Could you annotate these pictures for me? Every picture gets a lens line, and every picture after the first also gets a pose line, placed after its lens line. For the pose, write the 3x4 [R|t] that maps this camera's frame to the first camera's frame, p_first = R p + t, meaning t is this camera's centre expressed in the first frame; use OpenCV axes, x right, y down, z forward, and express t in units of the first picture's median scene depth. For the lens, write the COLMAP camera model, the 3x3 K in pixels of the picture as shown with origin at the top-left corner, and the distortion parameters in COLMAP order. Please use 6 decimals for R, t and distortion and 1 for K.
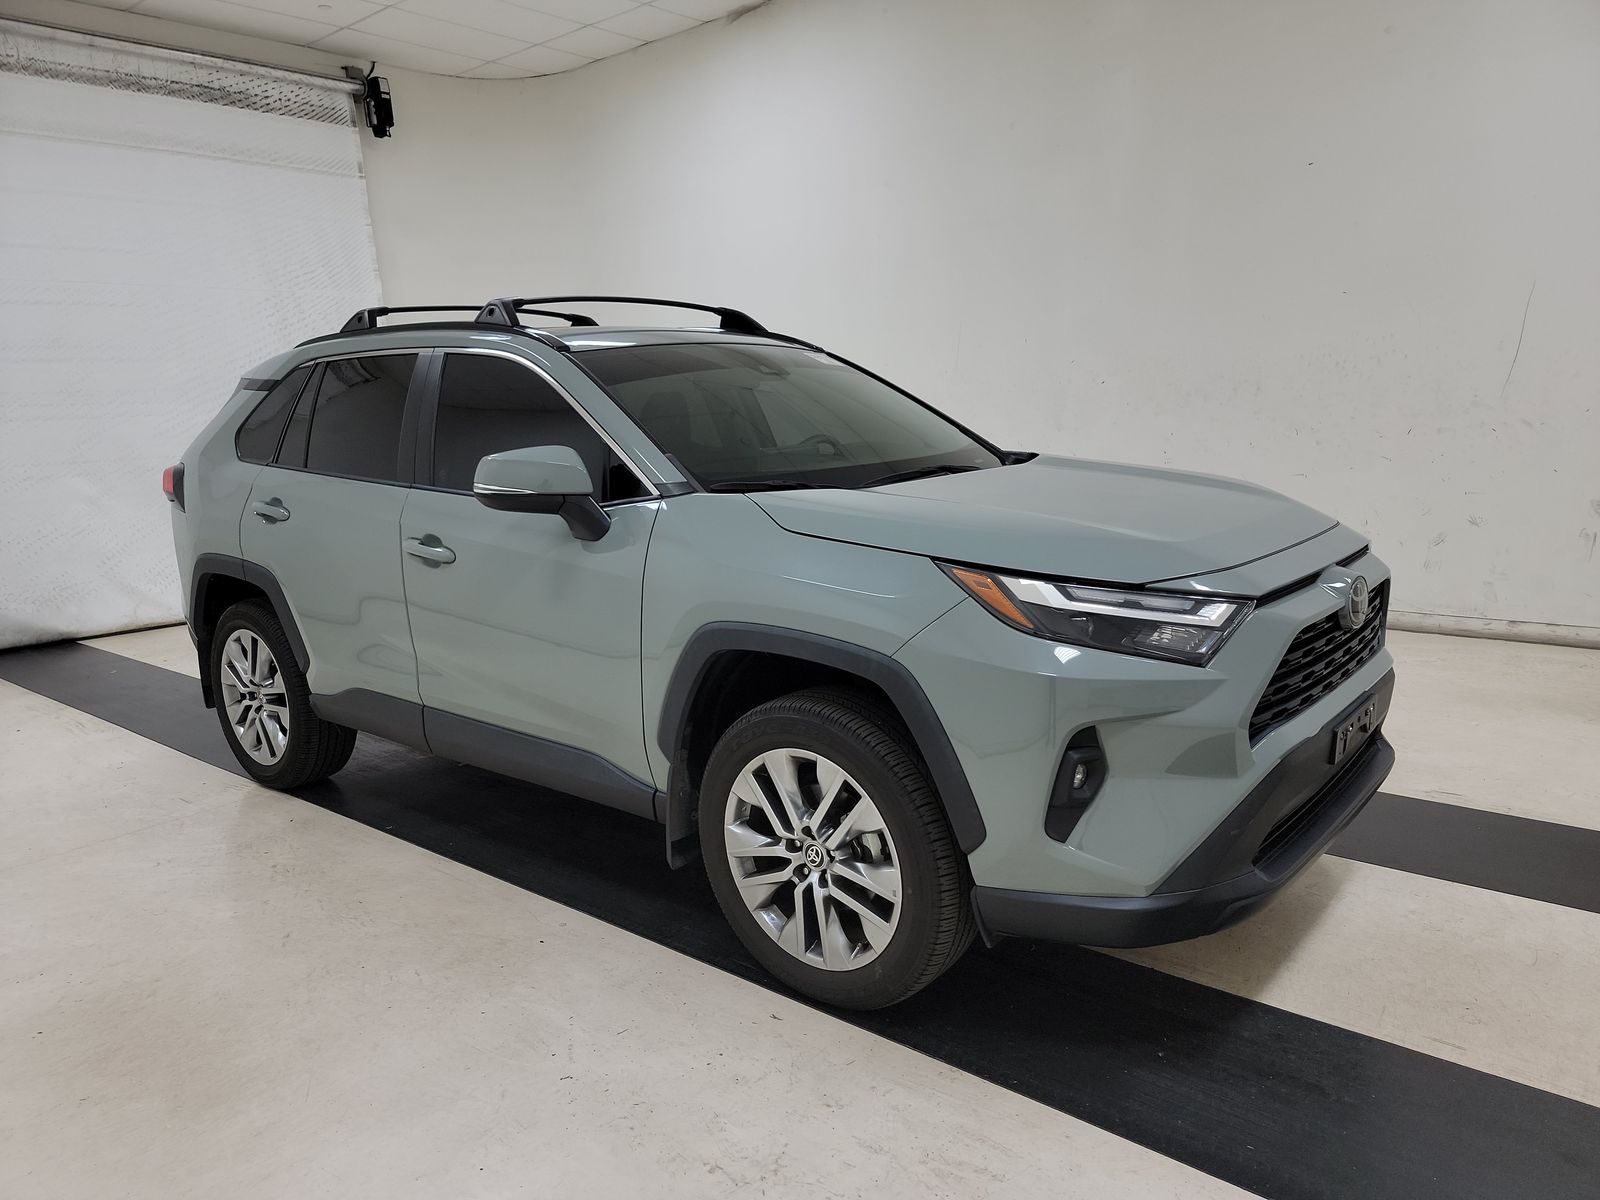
lens RADIAL K [[1149.2, 0, 800.0], [0, 1149.2, 600.0], [0, 0, 1]] dist [0.019331, -0.005687]
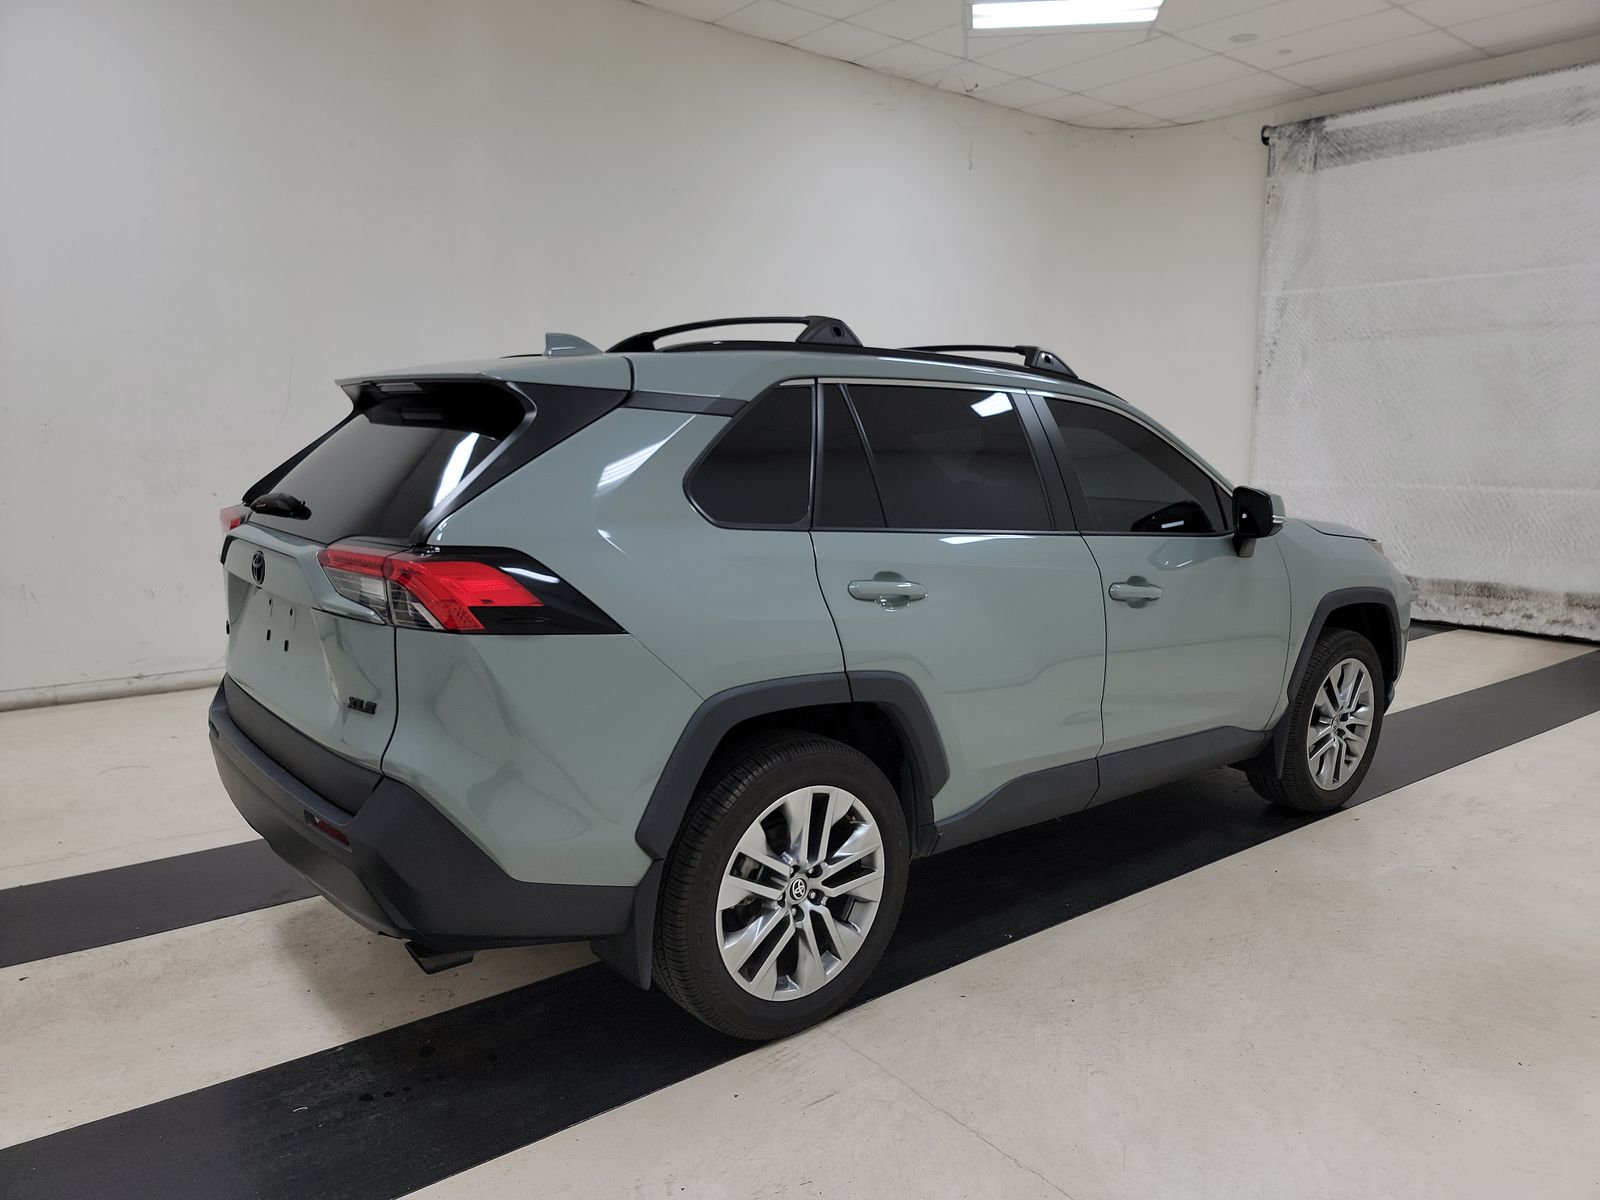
lens RADIAL K [[1149.2, 0, 800.0], [0, 1149.2, 600.0], [0, 0, 1]] dist [0.019331, -0.005687]
pose [[0.179630, -0.099328, 0.978707, -1.063745], [0.153710, 0.985503, 0.071806, -0.119860], [-0.971651, 0.137538, 0.192294, 0.845246]]
